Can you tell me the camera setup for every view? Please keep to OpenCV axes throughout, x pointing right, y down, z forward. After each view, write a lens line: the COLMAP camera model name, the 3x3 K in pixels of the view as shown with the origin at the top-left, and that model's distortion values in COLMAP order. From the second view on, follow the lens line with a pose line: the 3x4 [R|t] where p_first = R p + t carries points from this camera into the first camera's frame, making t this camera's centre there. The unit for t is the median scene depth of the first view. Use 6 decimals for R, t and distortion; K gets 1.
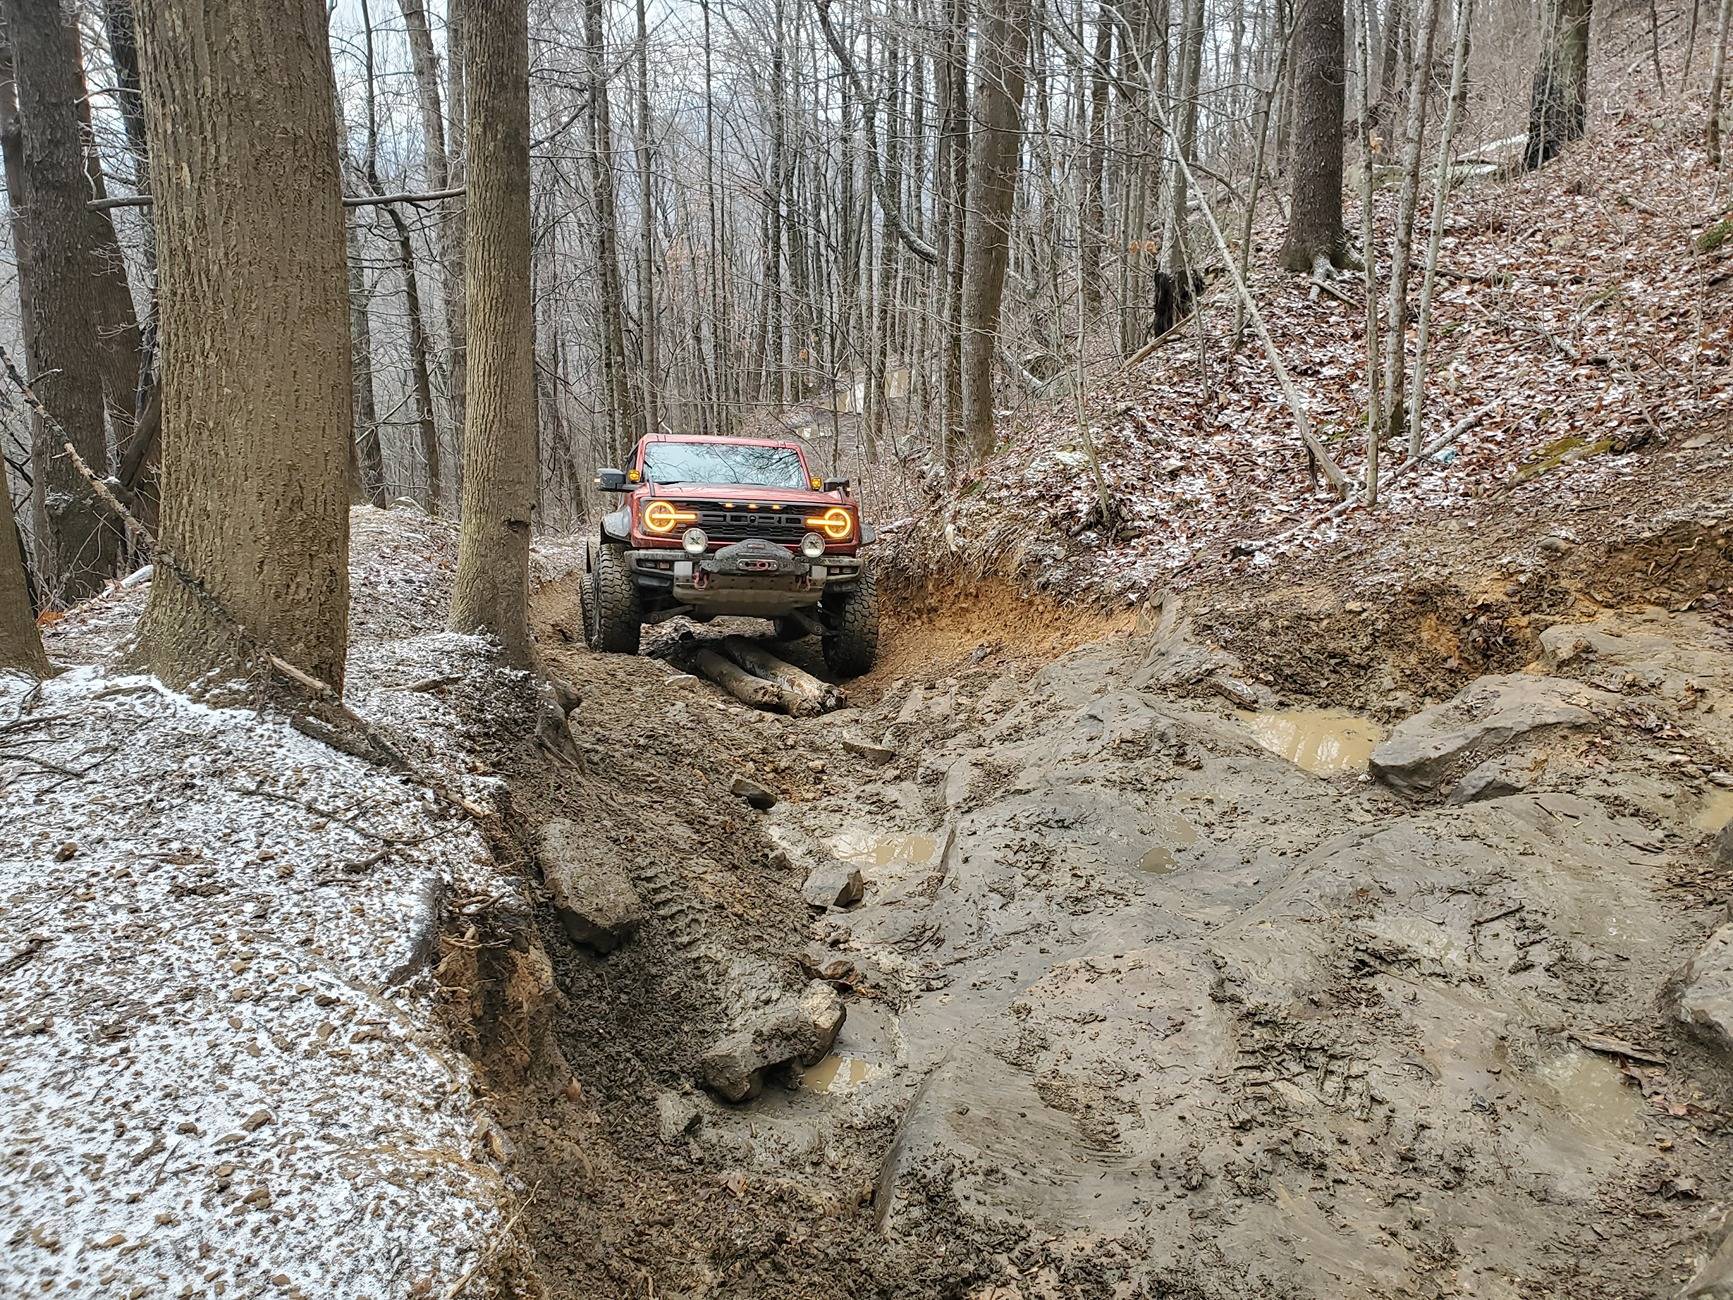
lens RADIAL K [[1377.3, 0, 861.2], [0, 1377.3, 629.1], [0, 0, 1]] dist [0.015795, 0.004228]
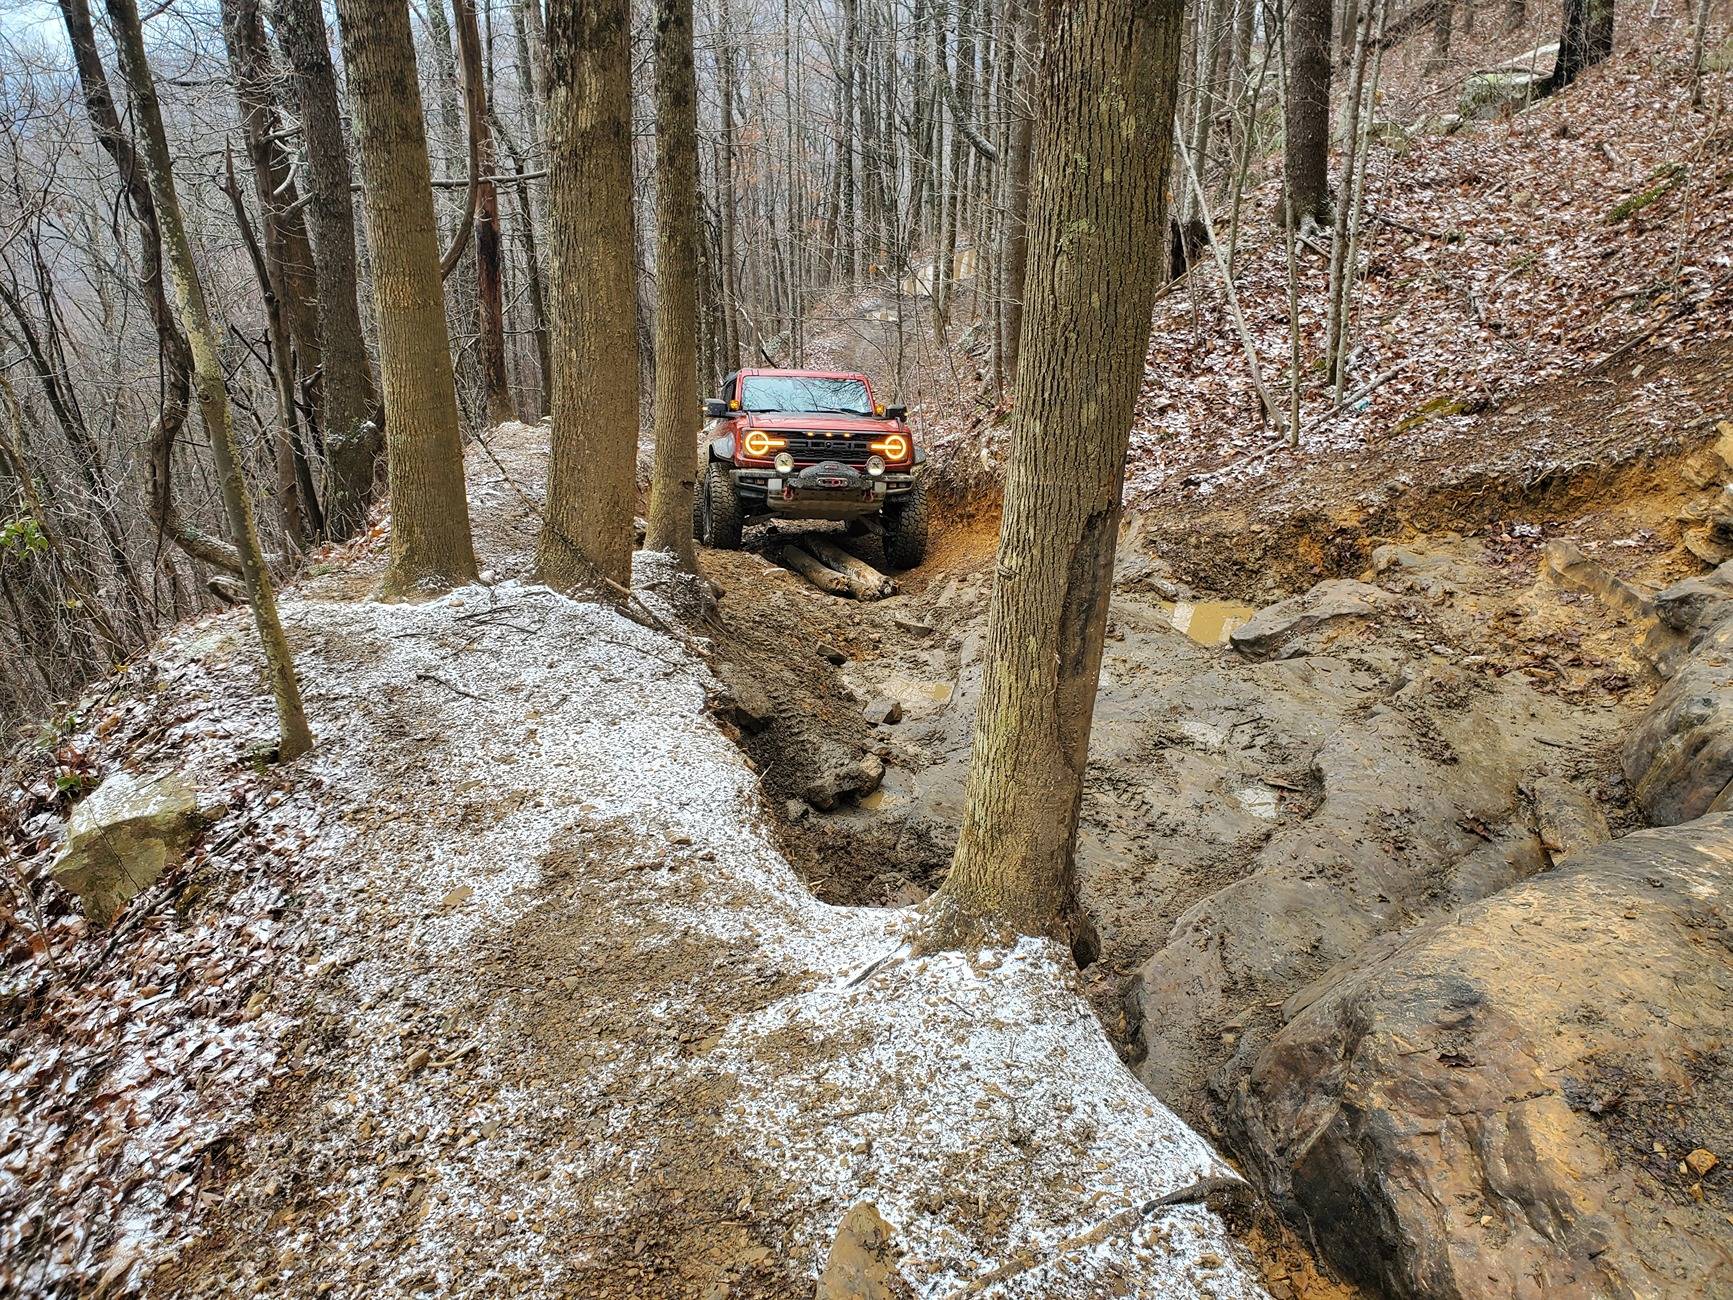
lens RADIAL K [[1377.3, 0, 864.6], [0, 1377.3, 633.2], [0, 0, 1]] dist [0.015795, 0.004228]
pose [[0.998826, 0.012040, -0.046911, 0.026948], [-0.007574, 0.995521, 0.094239, -0.043535], [0.047836, -0.093773, 0.994444, -0.478093]]
